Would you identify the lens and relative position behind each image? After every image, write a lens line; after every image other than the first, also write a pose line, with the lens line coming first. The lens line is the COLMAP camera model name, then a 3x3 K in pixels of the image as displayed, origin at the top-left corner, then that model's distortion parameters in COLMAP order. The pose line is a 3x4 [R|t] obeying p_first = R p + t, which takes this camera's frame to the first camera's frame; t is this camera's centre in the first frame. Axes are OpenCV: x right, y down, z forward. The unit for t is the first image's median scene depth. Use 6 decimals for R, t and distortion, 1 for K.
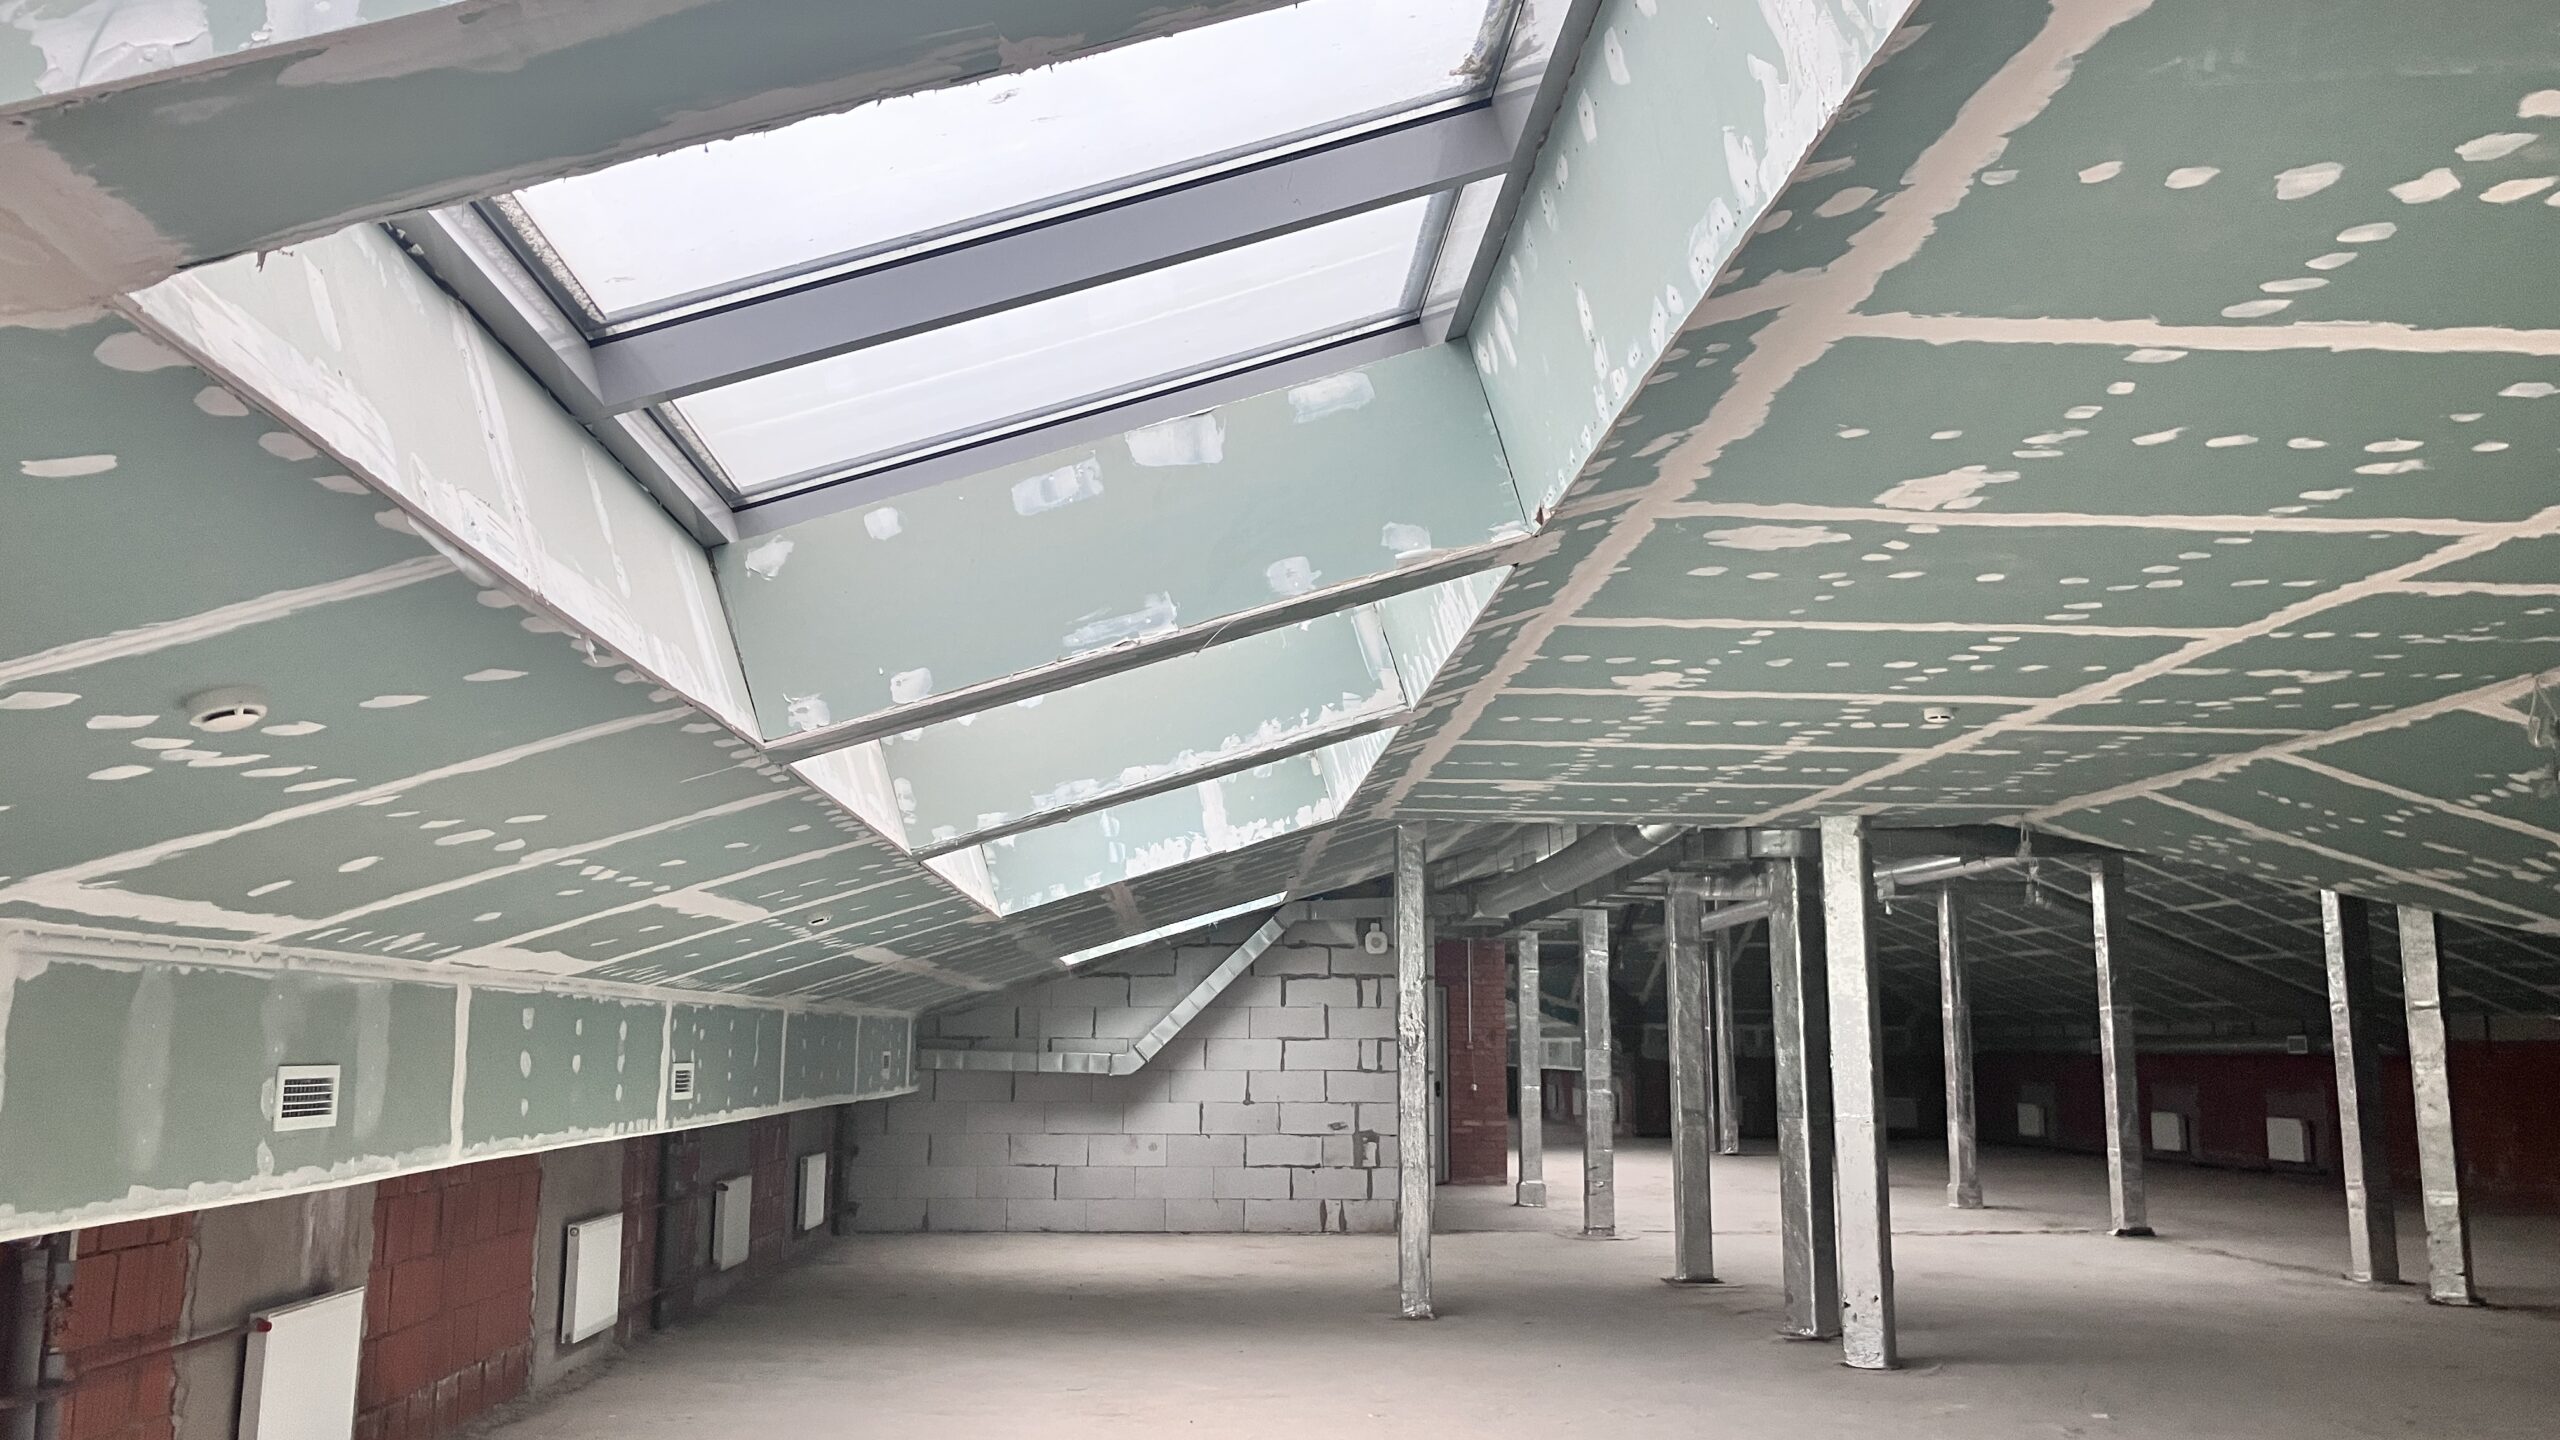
lens RADIAL K [[2128.2, 0, 1280.0], [0, 2128.2, 720.0], [0, 0, 1]] dist [0.073445, -0.120932]
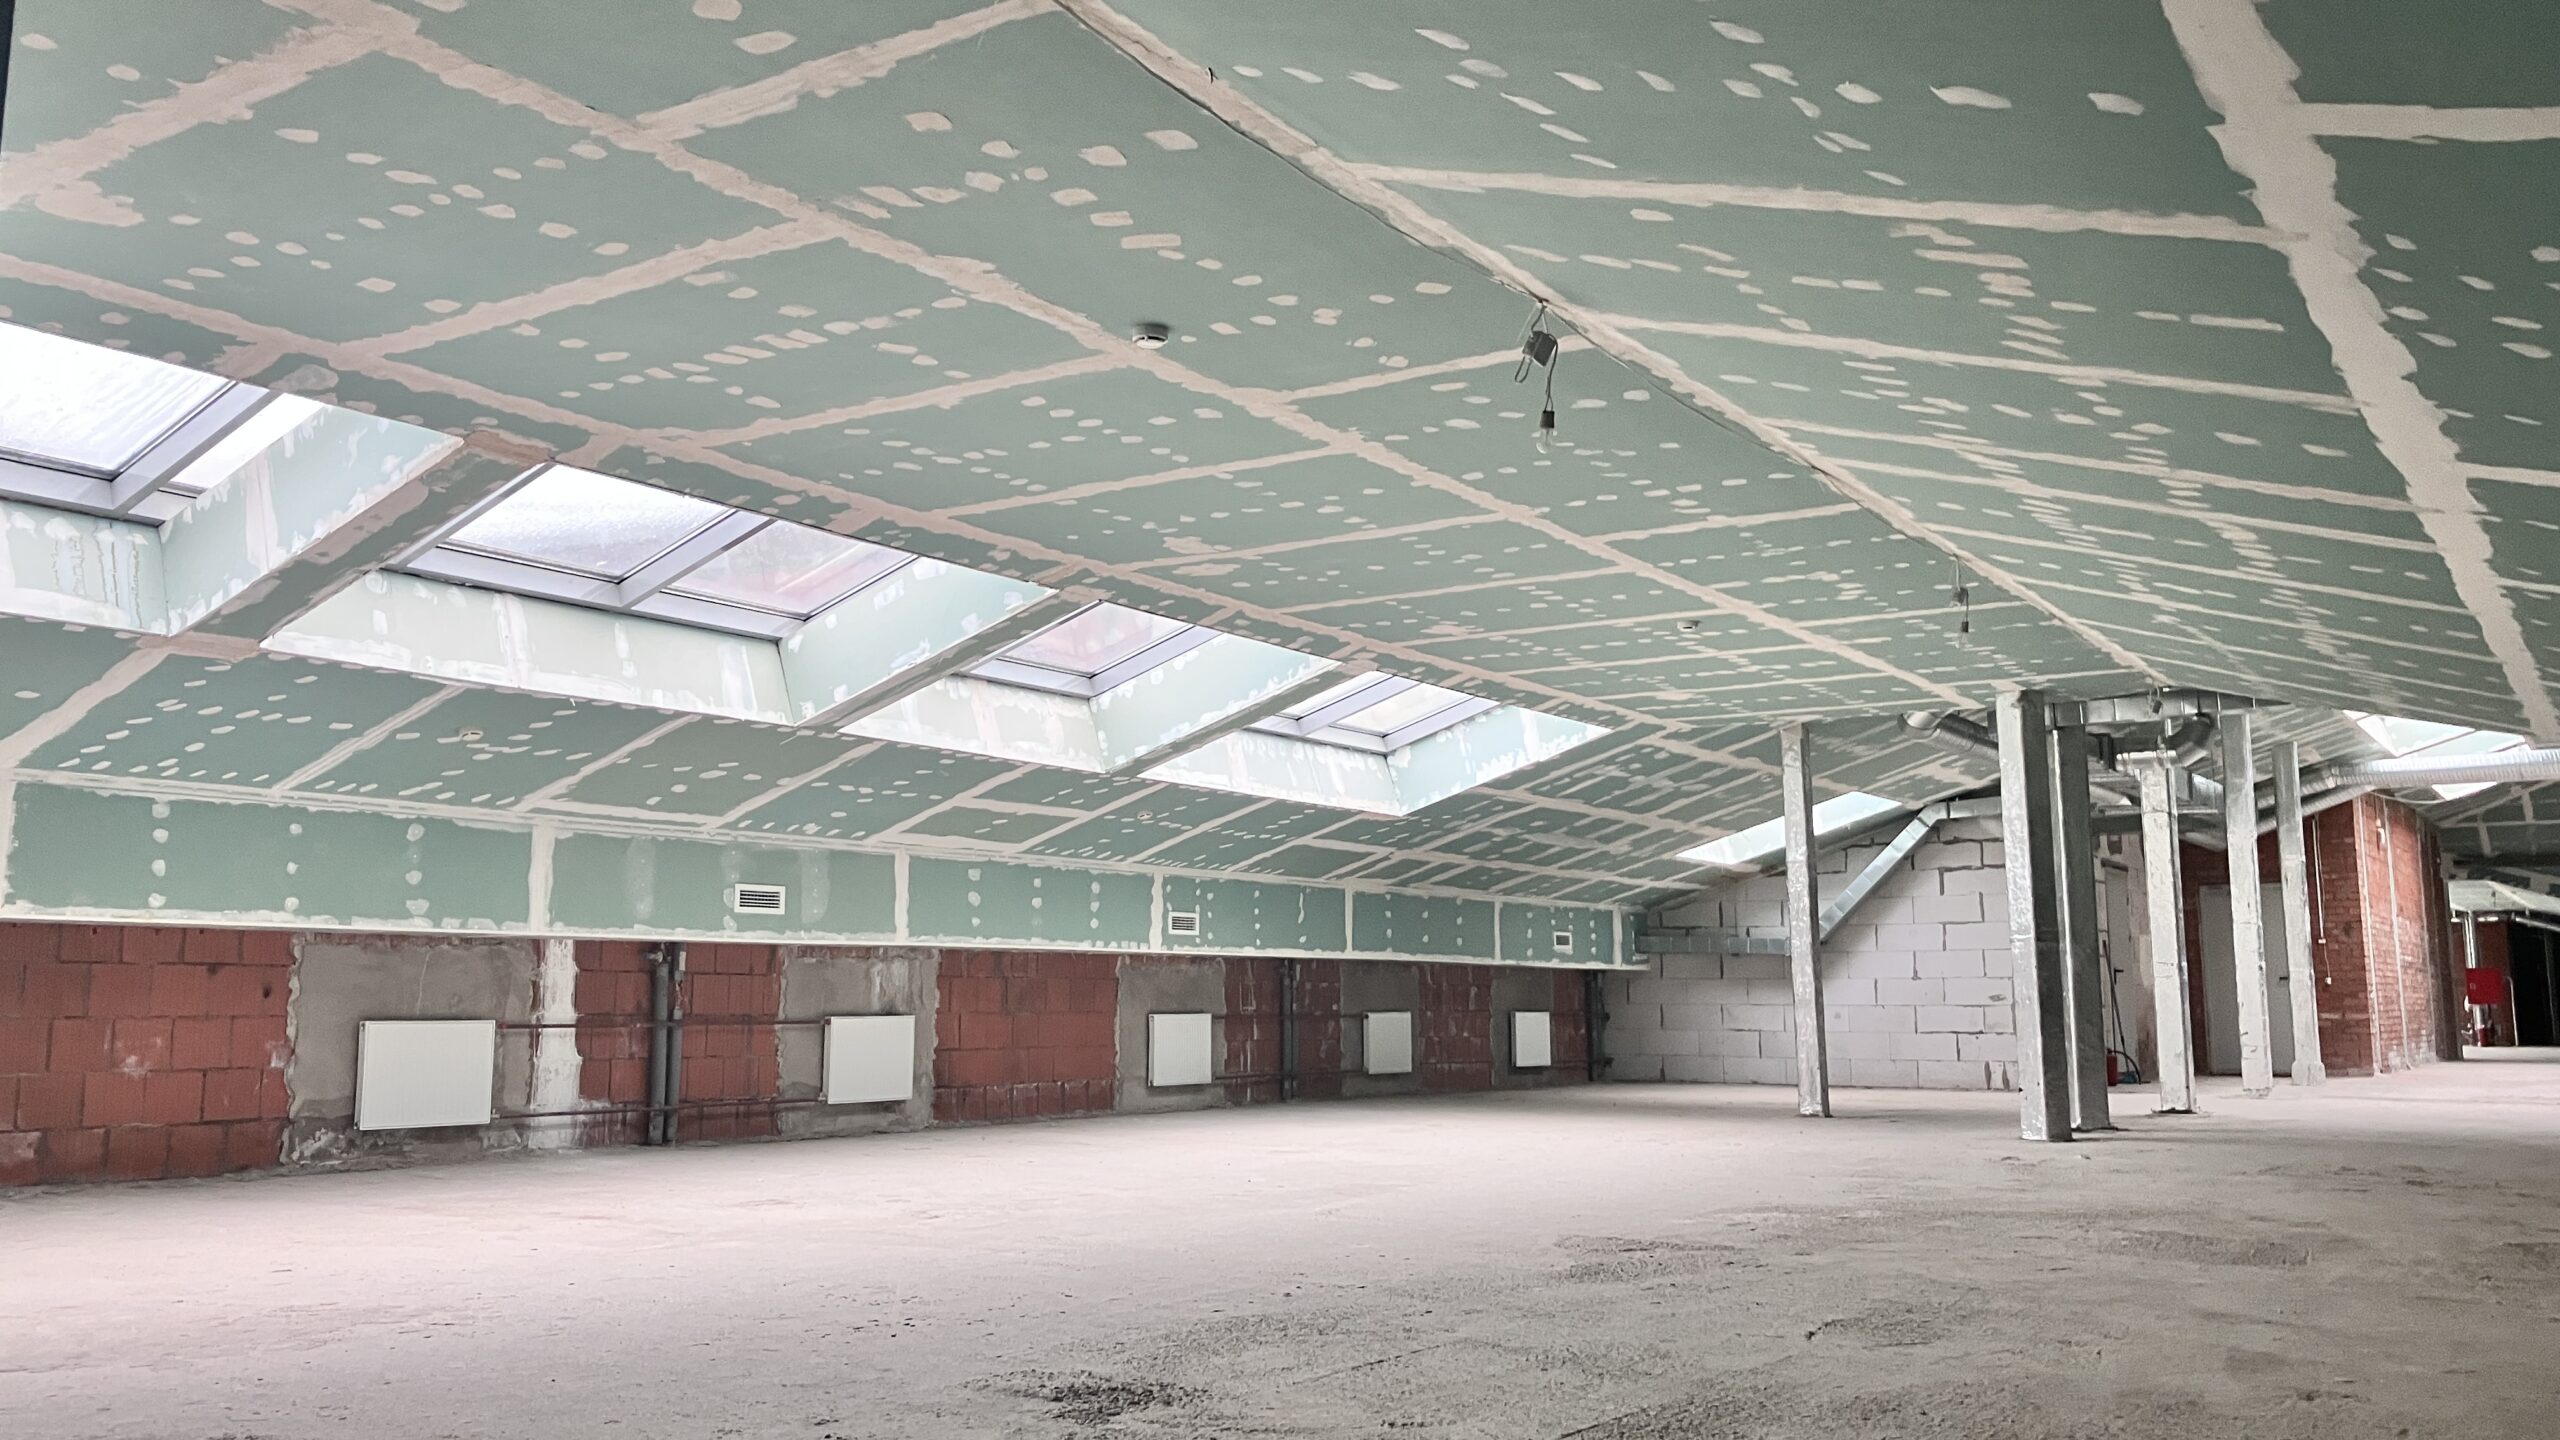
lens RADIAL K [[2128.2, 0, 1280.0], [0, 2128.2, 720.0], [0, 0, 1]] dist [0.073445, -0.120932]
pose [[0.812349, -0.083548, -0.577155, 0.975056], [0.093439, 0.995545, -0.012597, 0.054726], [0.575637, -0.043696, 0.816537, -0.364437]]
